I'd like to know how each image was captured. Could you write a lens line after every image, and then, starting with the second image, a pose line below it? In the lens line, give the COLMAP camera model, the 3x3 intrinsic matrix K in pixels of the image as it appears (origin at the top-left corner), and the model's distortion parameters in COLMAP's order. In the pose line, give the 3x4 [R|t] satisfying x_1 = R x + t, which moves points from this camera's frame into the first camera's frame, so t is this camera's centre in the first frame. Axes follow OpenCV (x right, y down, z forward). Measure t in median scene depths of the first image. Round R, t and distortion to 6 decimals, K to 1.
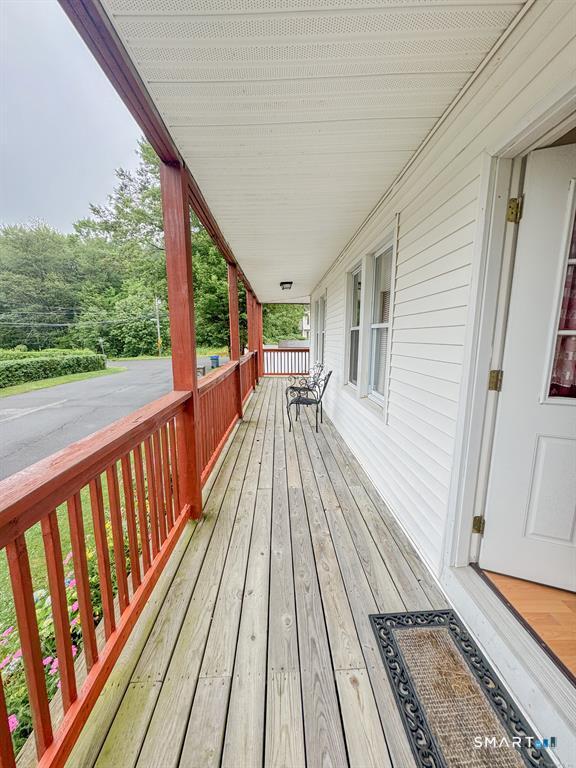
lens RADIAL K [[307.9, 0, 287.7], [0, 307.9, 386.4], [0, 0, 1]] dist [0.001417, 0.000123]
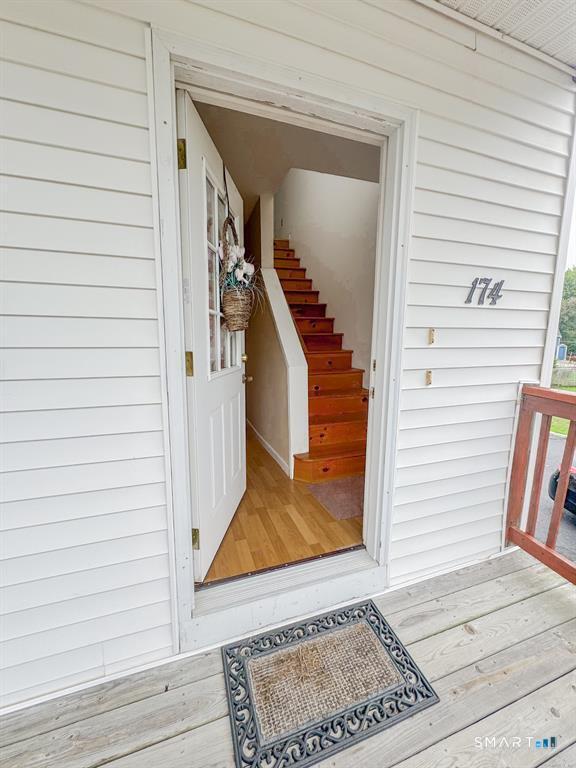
lens RADIAL K [[307.9, 0, 285.6], [0, 307.9, 383.5], [0, 0, 1]] dist [0.001417, 0.000123]
pose [[-0.289139, -0.157641, 0.944218, -0.174564], [0.144825, 0.967792, 0.205925, -0.097014], [-0.946269, 0.196287, -0.256996, 0.897757]]
